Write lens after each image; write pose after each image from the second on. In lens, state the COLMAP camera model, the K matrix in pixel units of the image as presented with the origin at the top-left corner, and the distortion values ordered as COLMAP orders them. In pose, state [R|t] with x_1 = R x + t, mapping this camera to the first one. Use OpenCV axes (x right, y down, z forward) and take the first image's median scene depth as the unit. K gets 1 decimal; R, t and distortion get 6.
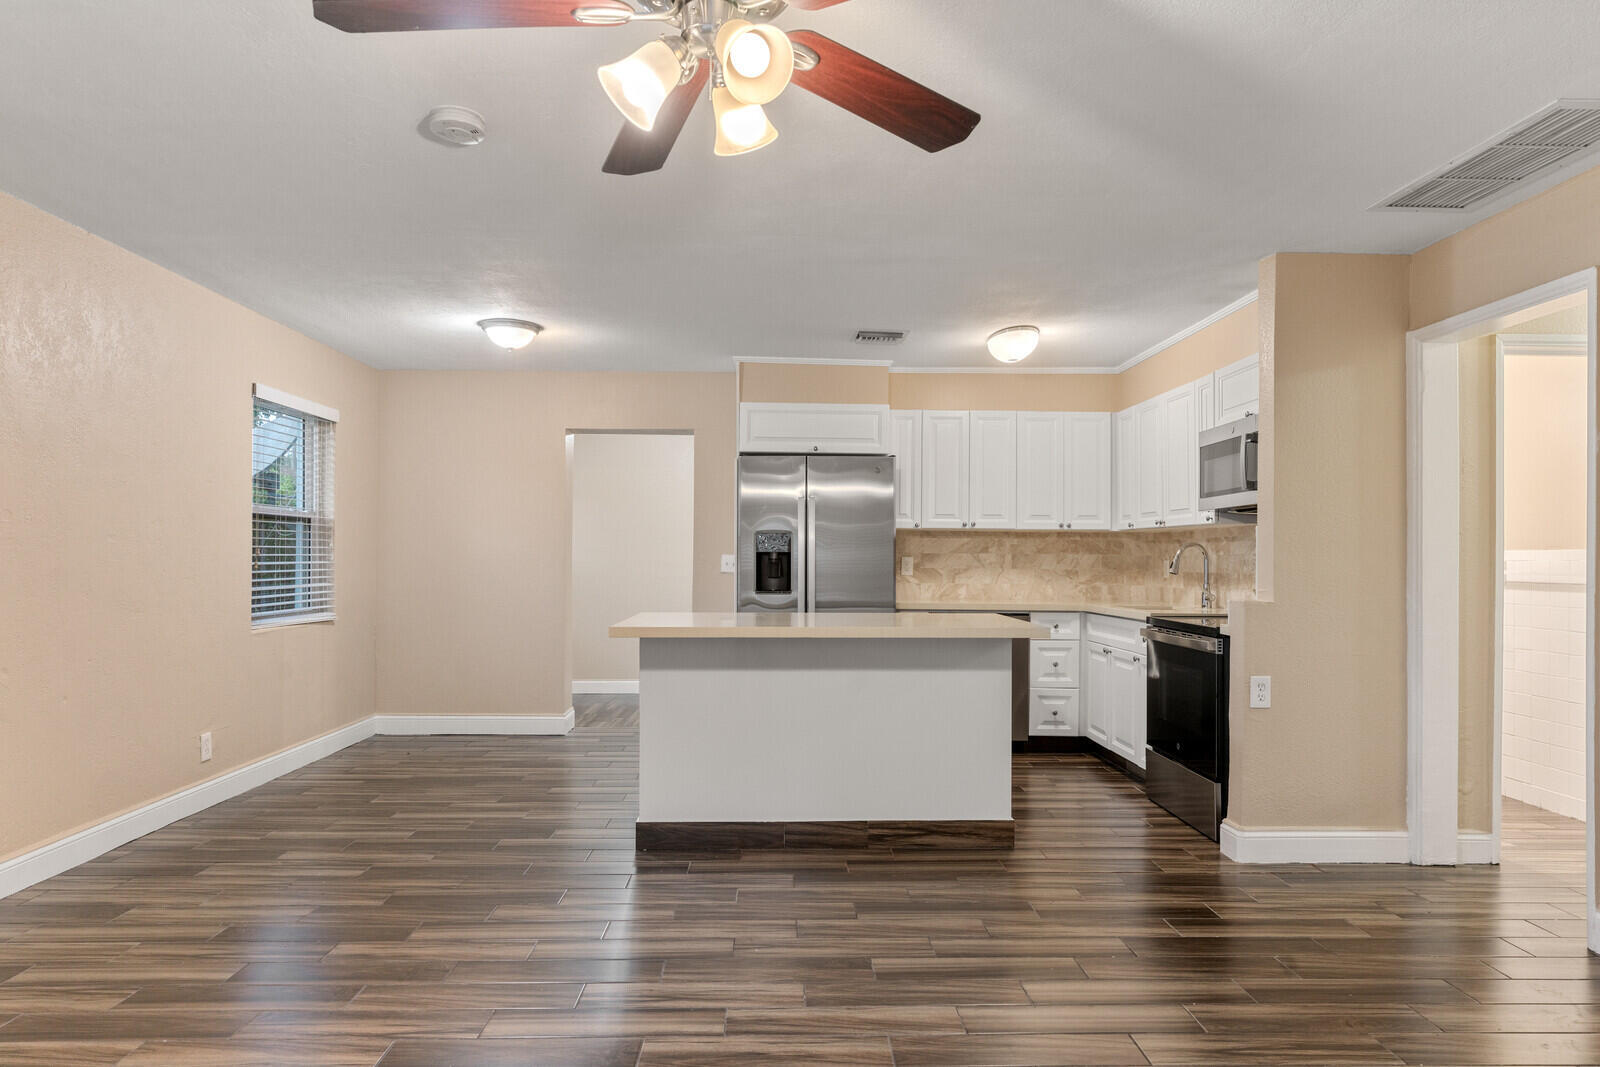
lens RADIAL K [[963.6, 0, 800.0], [0, 963.6, 552.6], [0, 0, 1]] dist [0.000967, -0.000147]
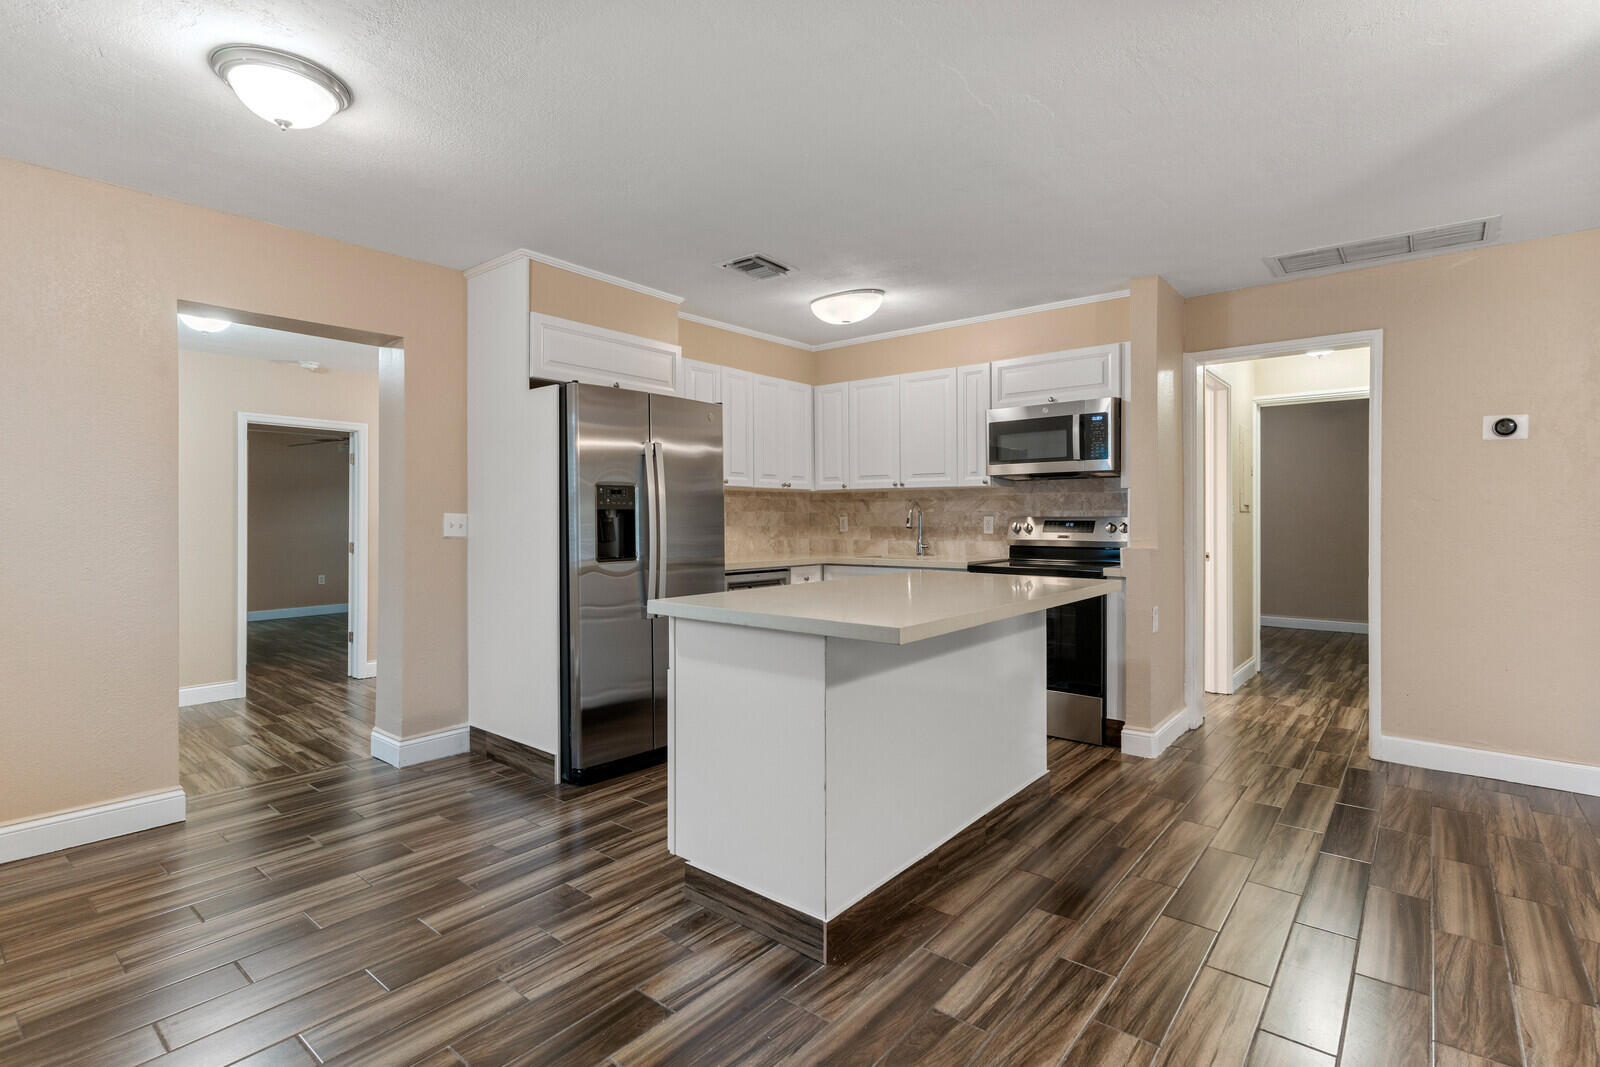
lens RADIAL K [[763.4, 0, 799.1], [0, 763.4, 521.0], [0, 0, 1]] dist [0.002009, -0.000048]
pose [[0.657092, -0.010757, 0.753733, -0.544434], [0.000180, 0.999900, 0.014114, -0.000089], [-0.753810, -0.009138, 0.657029, 0.645947]]
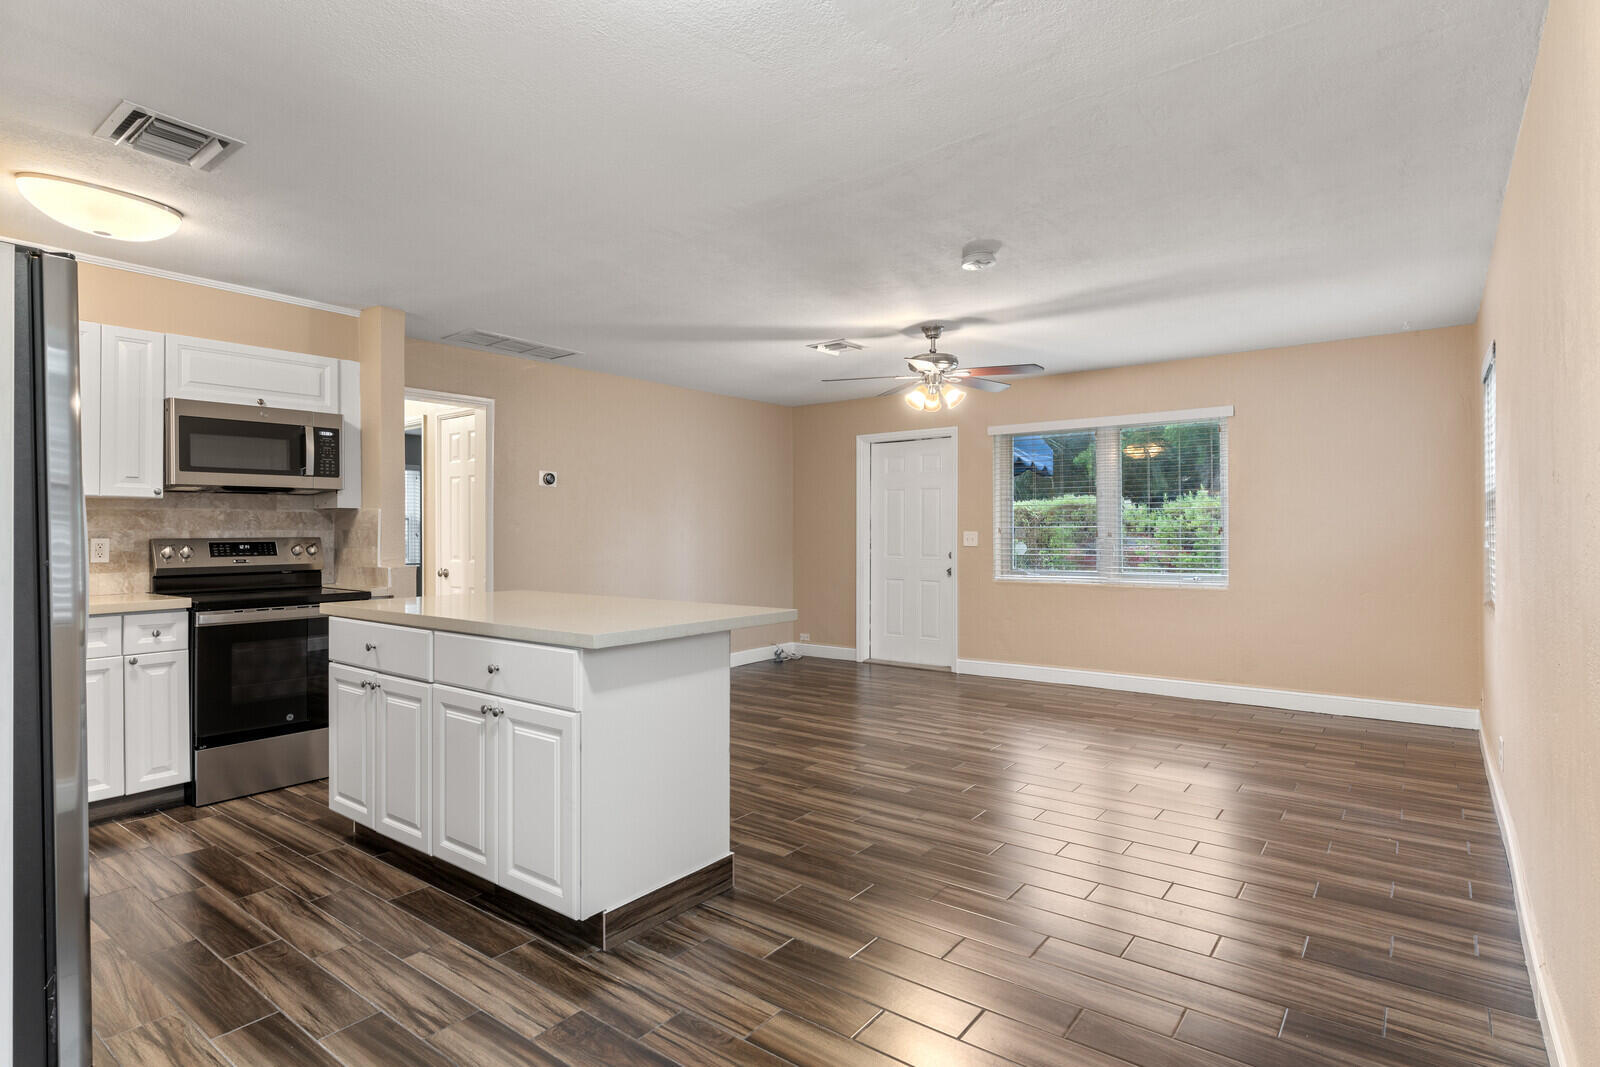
lens RADIAL K [[822.7, 0, 800.0], [0, 822.7, 533.5], [0, 0, 1]] dist [-0.002082, -0.000280]
pose [[-0.780297, -0.001664, 0.625407, -0.630714], [-0.003330, 0.999993, -0.001495, 0.003379], [-0.625401, -0.003249, -0.780297, 1.455349]]
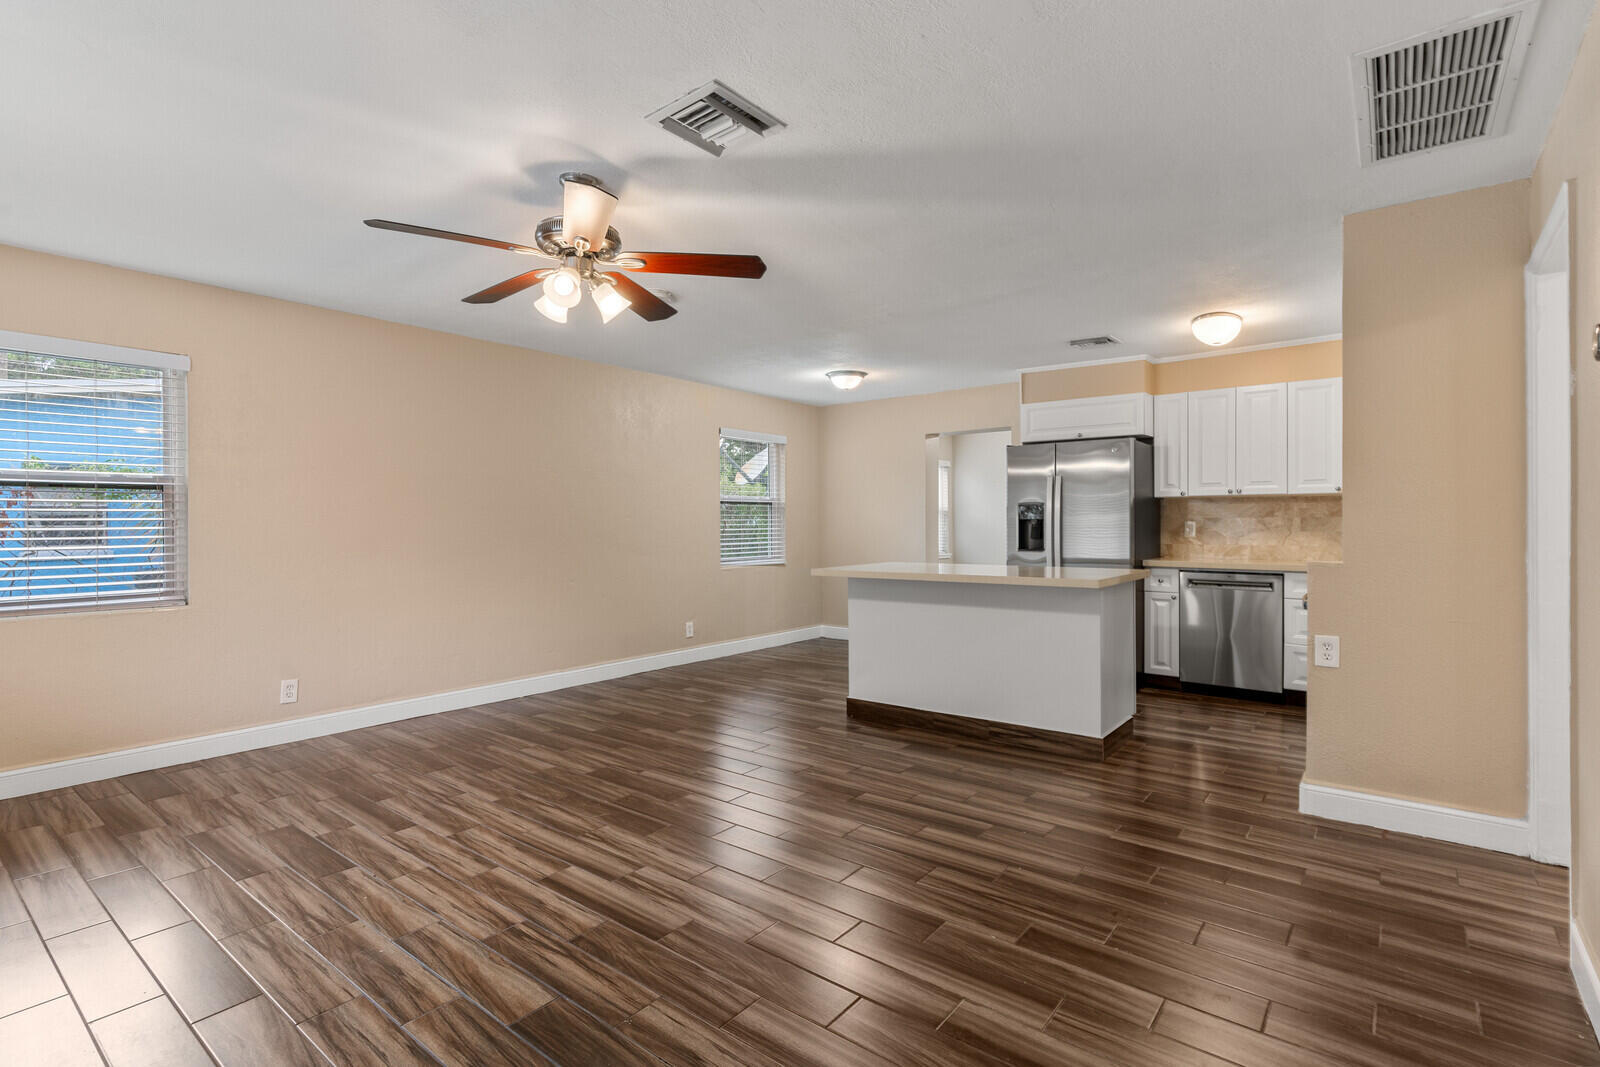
lens RADIAL K [[763.4, 0, 799.1], [0, 763.4, 521.0], [0, 0, 1]] dist [0.002009, -0.000048]
pose [[0.769154, -0.012546, -0.638940, 0.526582], [0.012992, 0.999908, -0.003994, 0.002573], [0.638931, -0.005229, 0.769246, 0.017548]]
